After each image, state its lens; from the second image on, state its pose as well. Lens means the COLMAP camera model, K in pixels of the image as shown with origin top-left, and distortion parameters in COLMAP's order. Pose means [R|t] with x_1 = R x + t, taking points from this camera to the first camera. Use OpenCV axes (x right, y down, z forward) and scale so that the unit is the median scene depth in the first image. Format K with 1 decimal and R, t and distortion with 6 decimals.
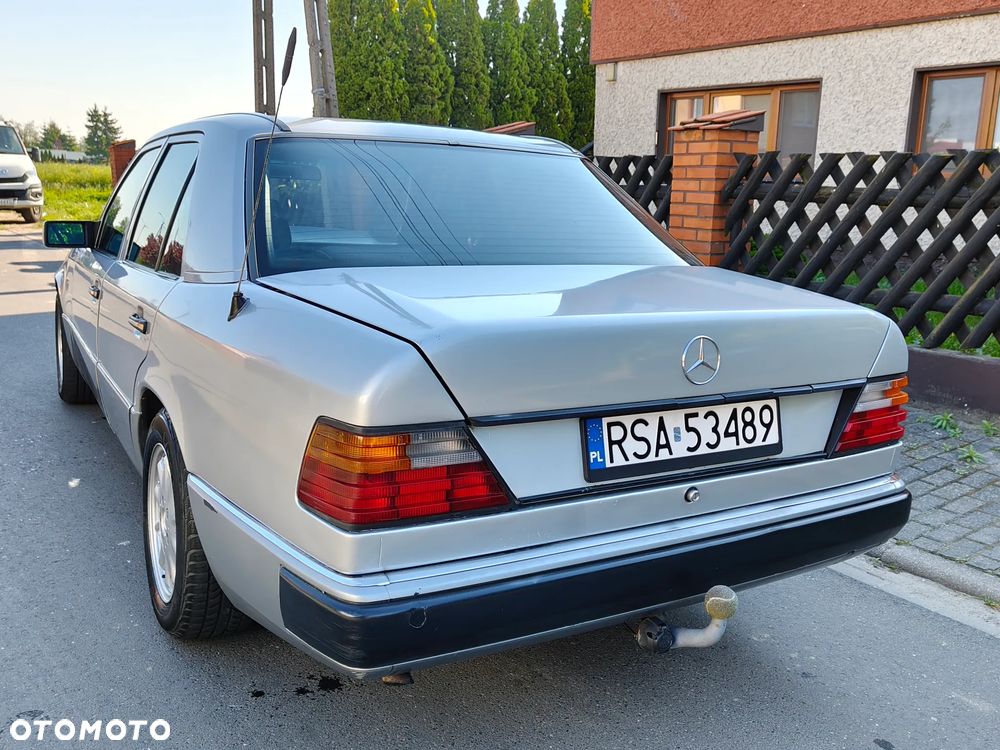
lens RADIAL K [[921.4, 0, 553.8], [0, 921.4, 402.8], [0, 0, 1]] dist [0.006710, 0.002978]
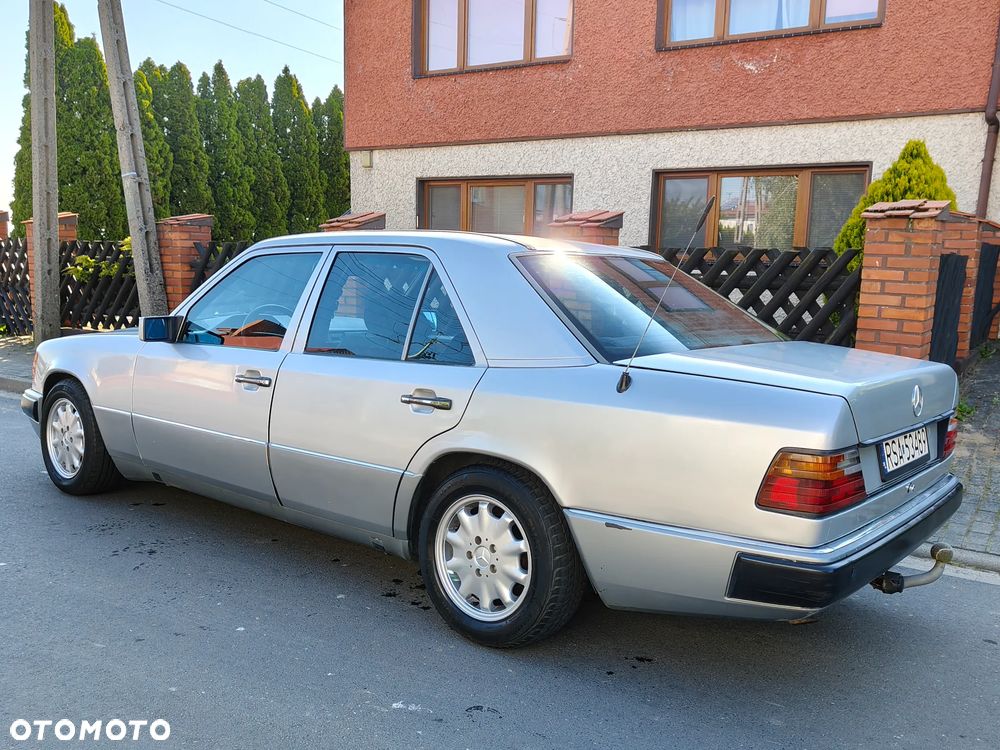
lens RADIAL K [[926.6, 0, 512.4], [0, 926.6, 411.9], [0, 0, 1]] dist [0.007848, 0.012262]
pose [[0.941421, -0.056983, 0.332385, -0.840370], [0.078322, 0.995615, -0.051148, -0.000871], [-0.328013, 0.074185, 0.941756, -0.228870]]
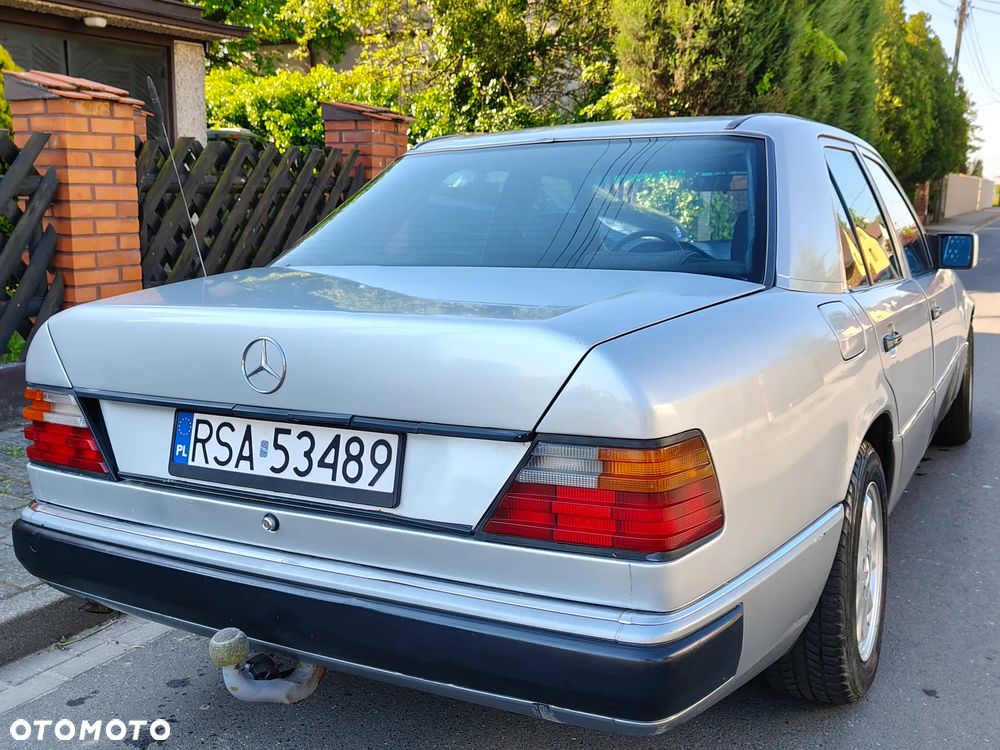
lens RADIAL K [[1013.9, 0, 497.5], [0, 1013.9, 373.9], [0, 0, 1]] dist [0.012839, -0.021176]
pose [[0.478458, 0.091155, -0.873366, 0.890079], [-0.146064, 0.989003, 0.023205, -0.075404], [0.865877, 0.116465, 0.486511, 0.591154]]
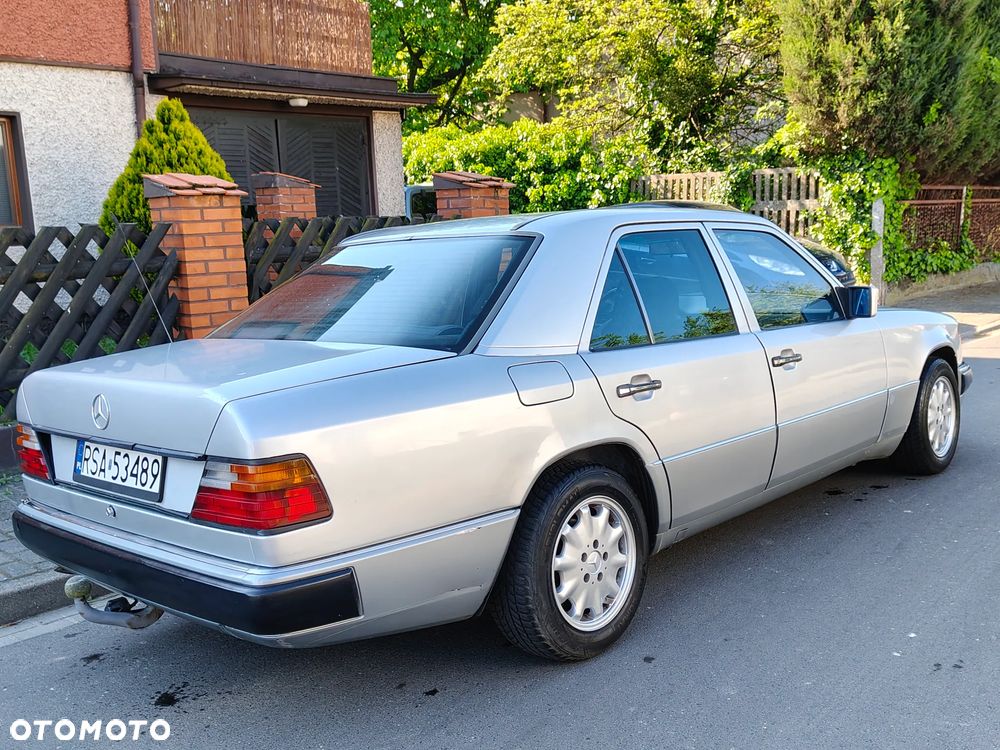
lens RADIAL K [[1005.6, 0, 557.1], [0, 1005.6, 412.8], [0, 0, 1]] dist [0.019501, -0.025681]
pose [[0.282534, 0.100829, -0.953943, 1.447067], [-0.135368, 0.988700, 0.064411, -0.189810], [0.949658, 0.110935, 0.292990, 0.979233]]
